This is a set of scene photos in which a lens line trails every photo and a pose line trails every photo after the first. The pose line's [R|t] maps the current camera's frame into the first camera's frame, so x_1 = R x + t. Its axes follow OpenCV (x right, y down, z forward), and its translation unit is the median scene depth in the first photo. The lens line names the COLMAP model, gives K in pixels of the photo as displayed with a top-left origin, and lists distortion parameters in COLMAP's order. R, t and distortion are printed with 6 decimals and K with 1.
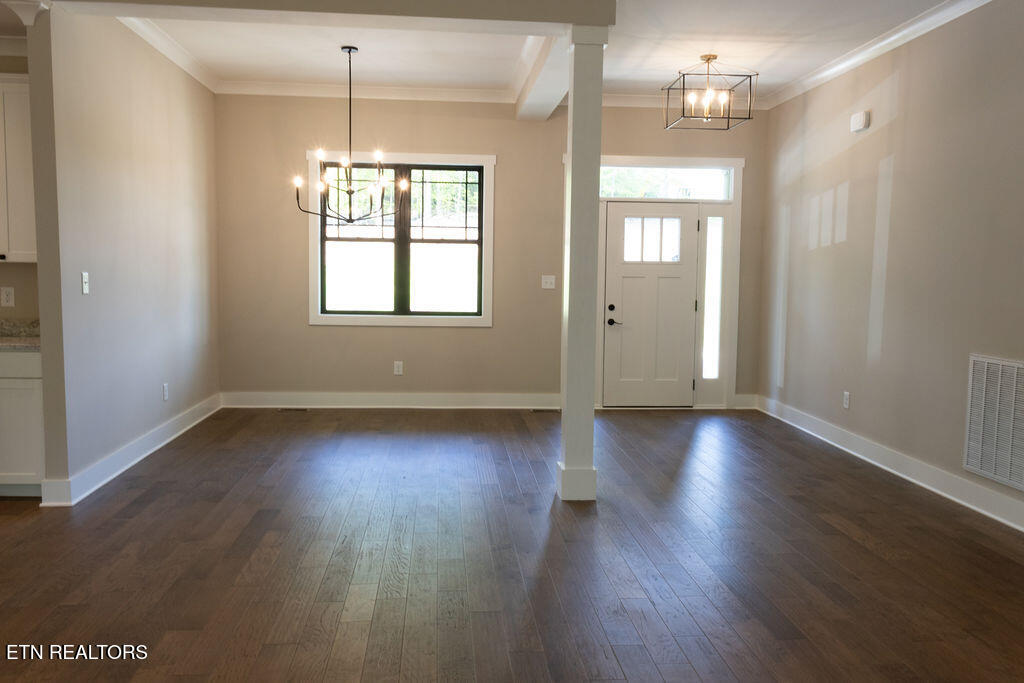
lens RADIAL K [[856.1, 0, 512.0], [0, 856.1, 341.5], [0, 0, 1]] dist [0.006647, 0.001664]
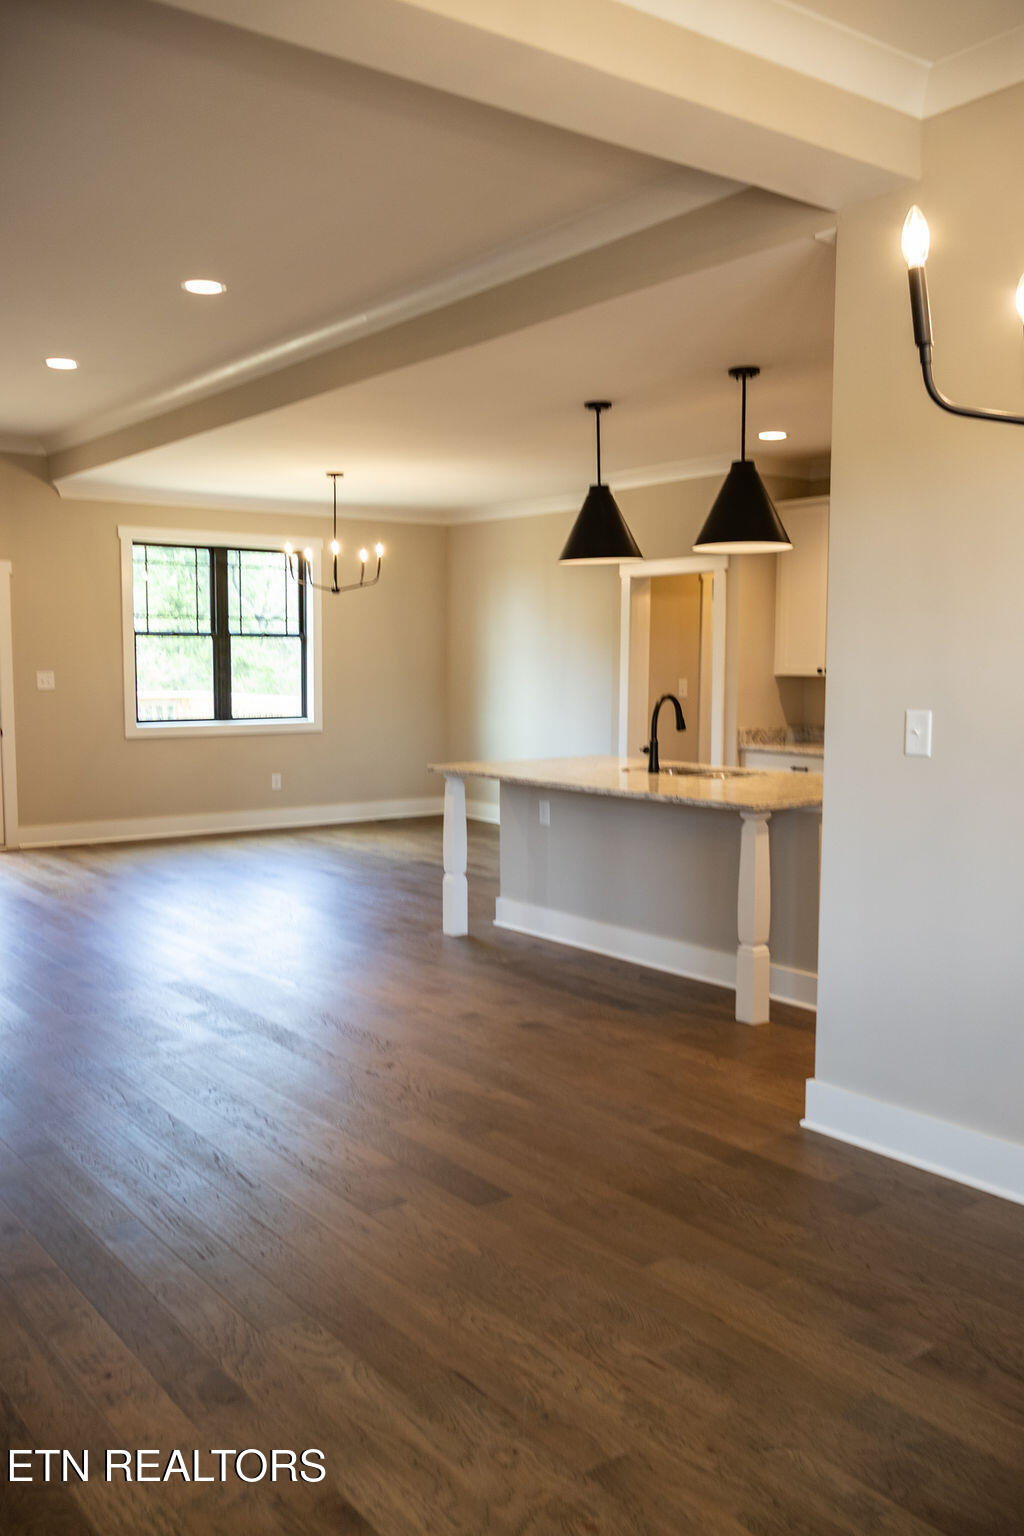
lens RADIAL K [[1304.1, 0, 512.0], [0, 1304.1, 768.0], [0, 0, 1]] dist [0.008366, 0.002480]
pose [[-0.841999, 0.029232, -0.538687, 0.056291], [-0.060055, 0.987246, 0.147444, -0.090115], [0.536126, 0.156498, -0.829504, 0.941307]]
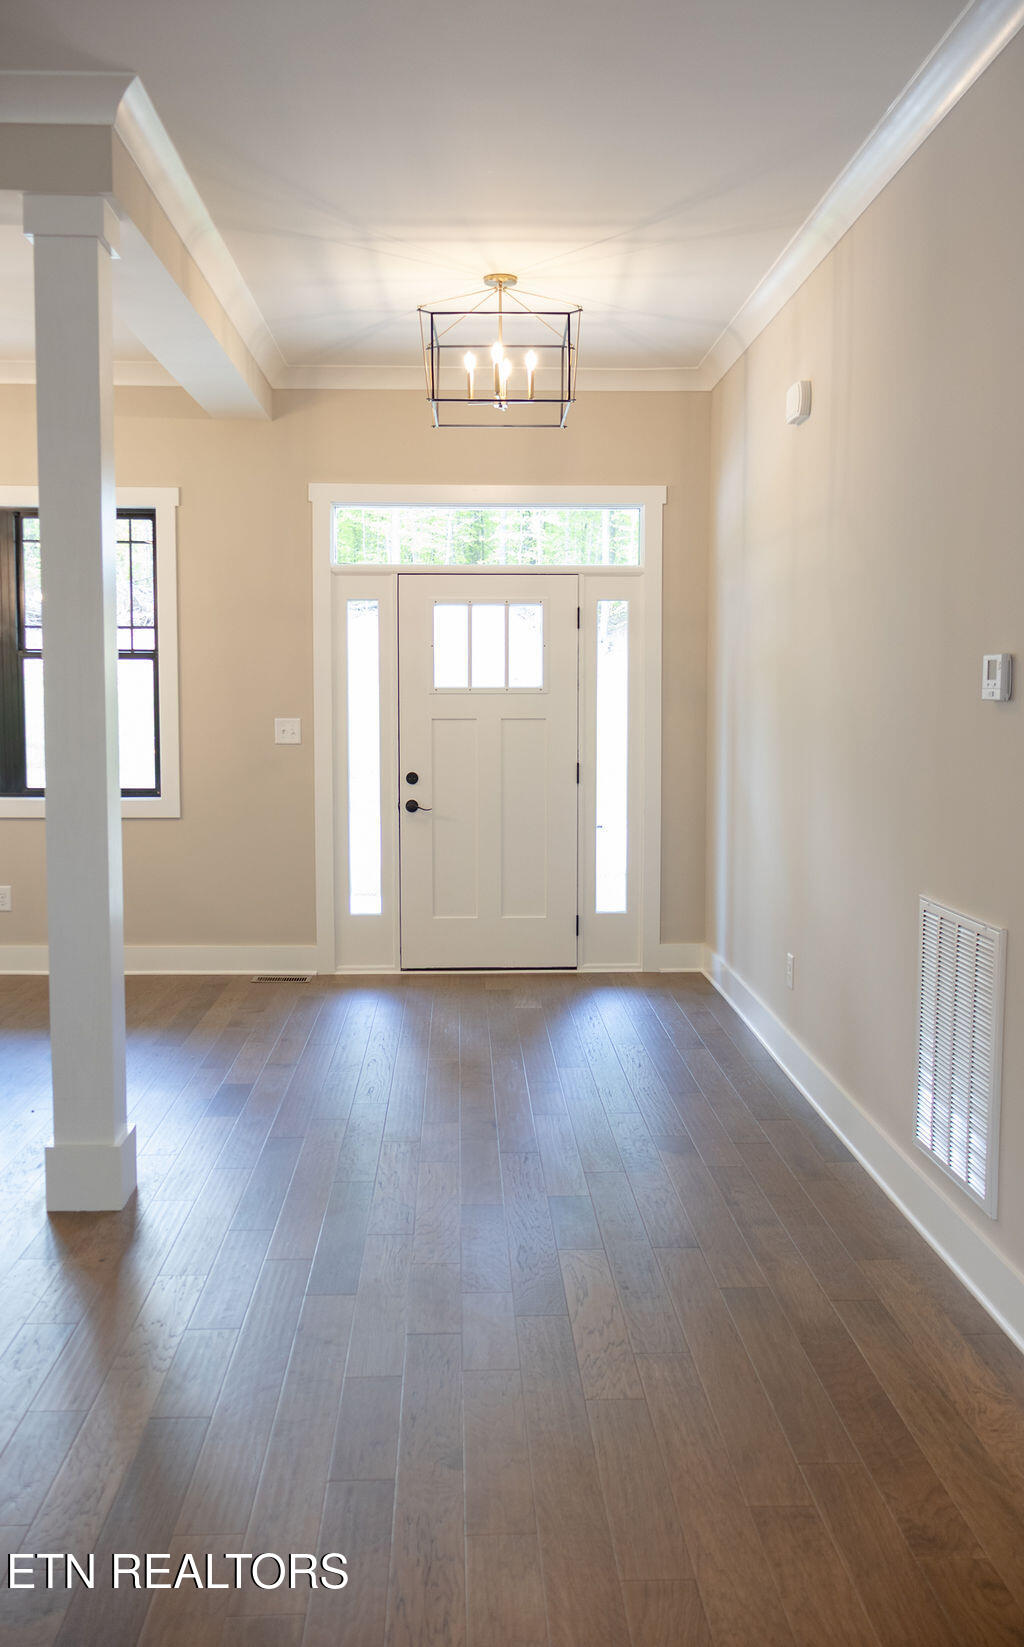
lens RADIAL K [[1427.7, 0, 519.6], [0, 1427.7, 837.4], [0, 0, 1]] dist [-0.084268, 0.178764]
pose [[0.999386, -0.007080, -0.034319, 0.218230], [0.007844, 0.999723, 0.022188, -0.023348], [0.034152, -0.022444, 0.999165, 0.146681]]
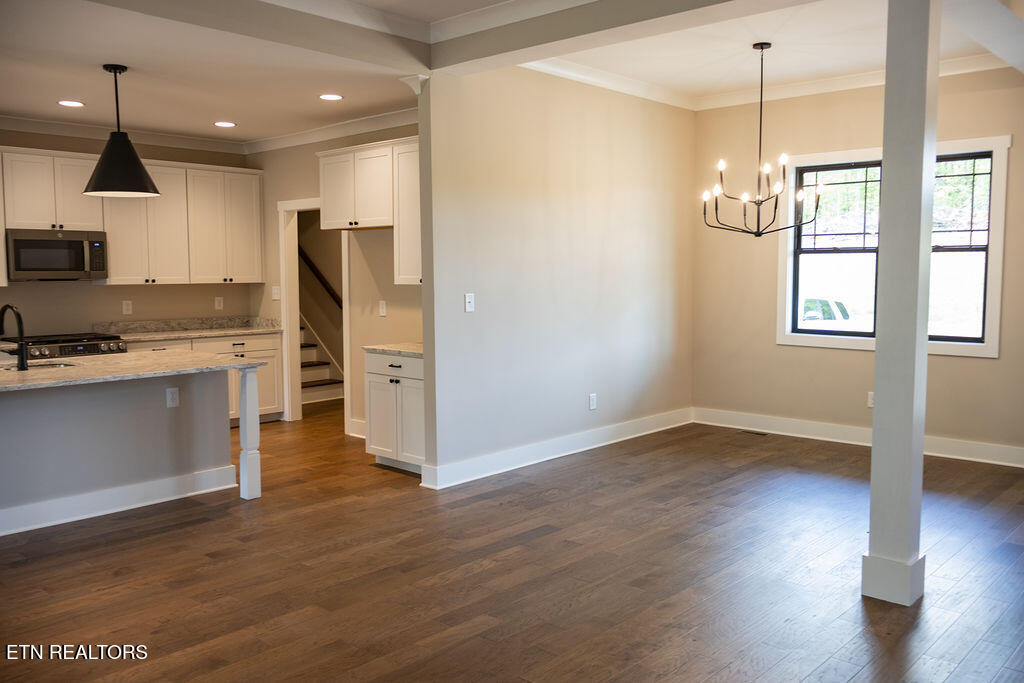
lens RADIAL K [[869.4, 0, 510.4], [0, 869.4, 331.1], [0, 0, 1]] dist [0.008366, 0.002480]
pose [[0.677724, 0.037762, -0.734346, 0.260745], [-0.050680, 0.998704, 0.004584, -0.023291], [0.733567, 0.034110, 0.678760, 0.149677]]
